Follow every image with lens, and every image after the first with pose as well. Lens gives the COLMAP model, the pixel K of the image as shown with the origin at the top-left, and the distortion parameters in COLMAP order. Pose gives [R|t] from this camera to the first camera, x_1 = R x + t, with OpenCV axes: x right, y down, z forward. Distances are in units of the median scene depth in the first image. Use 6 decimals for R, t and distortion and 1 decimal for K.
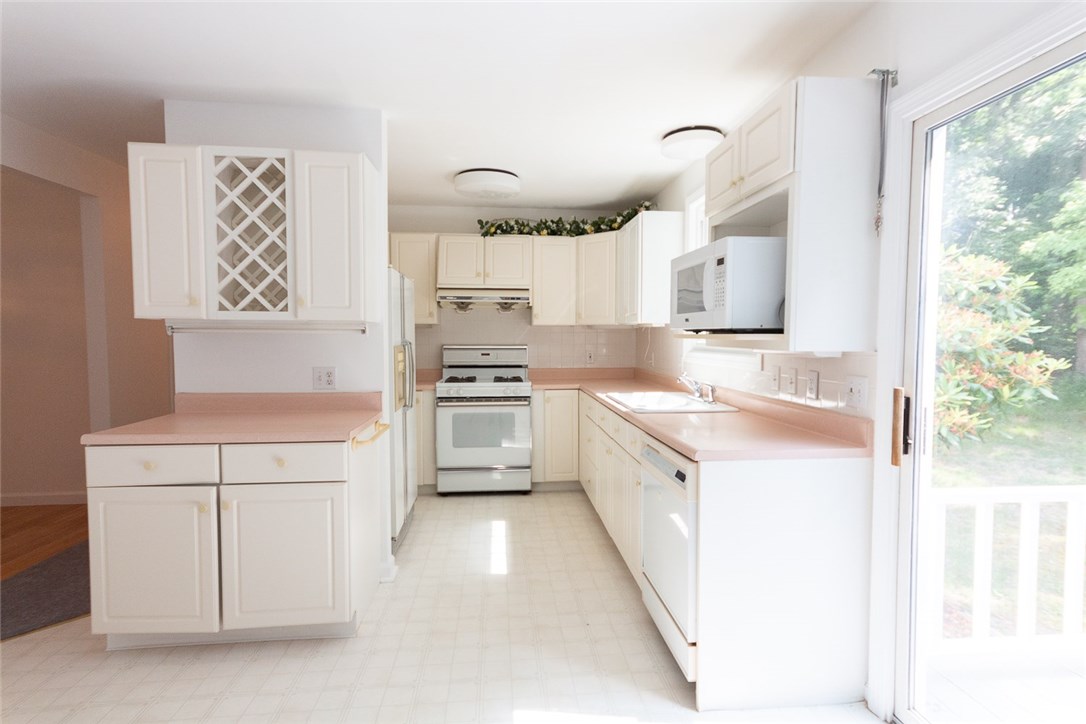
lens RADIAL K [[509.6, 0, 544.5], [0, 509.6, 358.5], [0, 0, 1]] dist [0.003125, 0.001199]
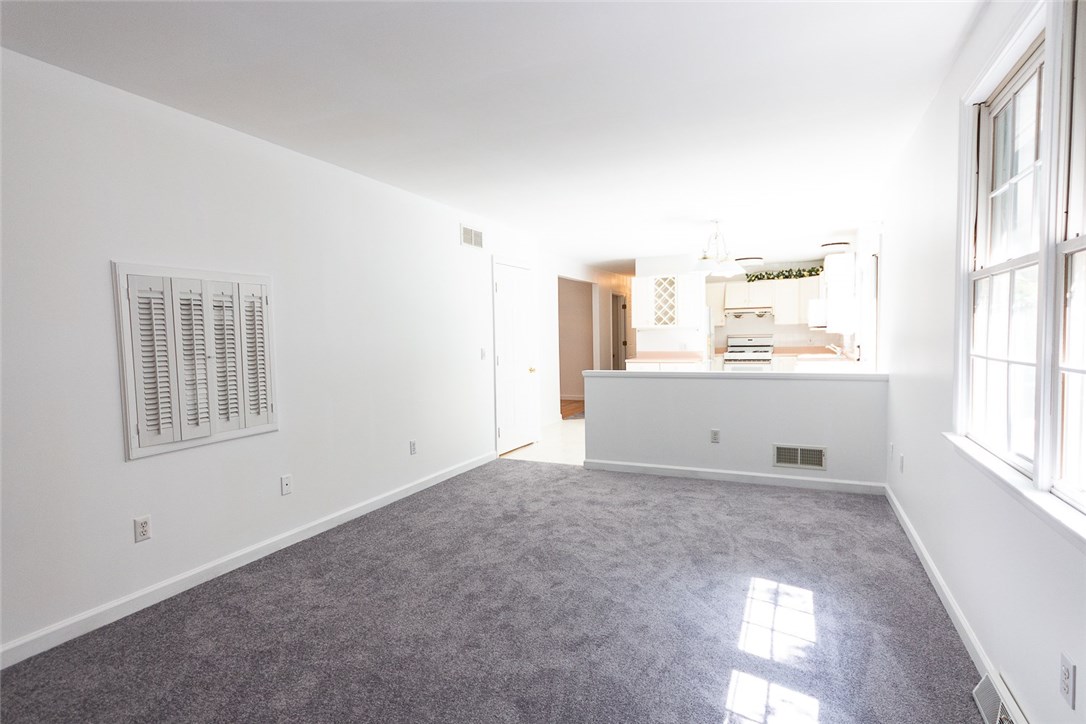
lens RADIAL K [[509.6, 0, 546.5], [0, 509.6, 361.0], [0, 0, 1]] dist [0.003125, 0.001199]
pose [[0.850527, 0.006370, -0.525893, 0.277059], [-0.000536, 0.999937, 0.011246, 0.056749], [0.525932, -0.009284, 0.850476, -1.206507]]
